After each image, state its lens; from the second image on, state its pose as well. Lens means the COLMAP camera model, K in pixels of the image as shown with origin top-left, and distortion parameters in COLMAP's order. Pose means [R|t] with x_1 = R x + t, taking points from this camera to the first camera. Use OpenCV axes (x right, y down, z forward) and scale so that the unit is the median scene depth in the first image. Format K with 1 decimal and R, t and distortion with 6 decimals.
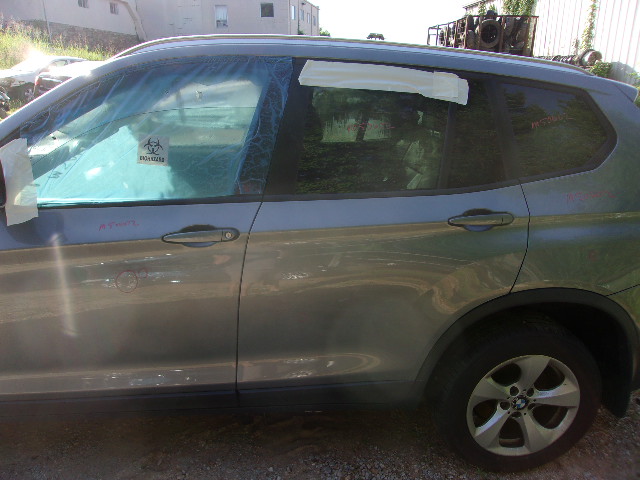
lens RADIAL K [[502.4, 0, 305.6], [0, 502.4, 239.3], [0, 0, 1]] dist [-0.029952, 0.058948]
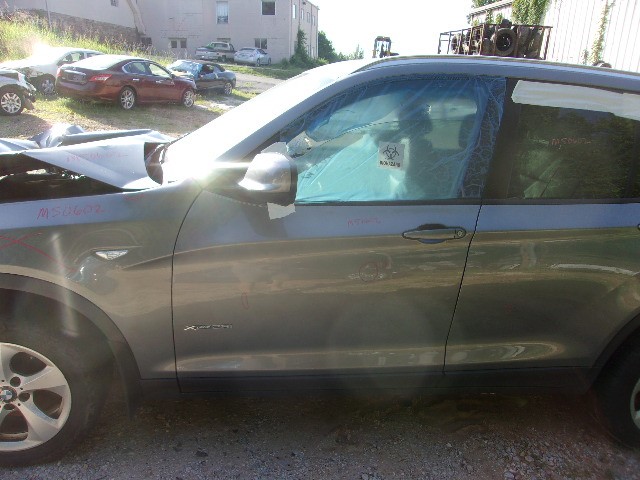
lens RADIAL K [[502.4, 0, 305.6], [0, 502.4, 239.3], [0, 0, 1]] dist [-0.029952, 0.058948]
pose [[0.999277, 0.026911, 0.026855, -0.435645], [-0.026967, 0.999635, 0.001751, 0.010124], [-0.026799, -0.002474, 0.999638, -0.100734]]
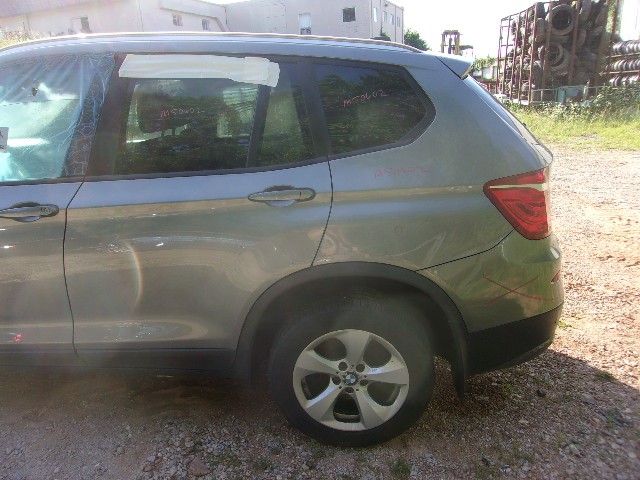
lens RADIAL K [[502.4, 0, 305.6], [0, 502.4, 239.3], [0, 0, 1]] dist [-0.029952, 0.058948]
pose [[0.983371, 0.000507, -0.181610, 0.523012], [-0.002142, 0.999959, -0.008803, 0.054697], [0.181598, 0.009046, 0.983331, -0.017012]]
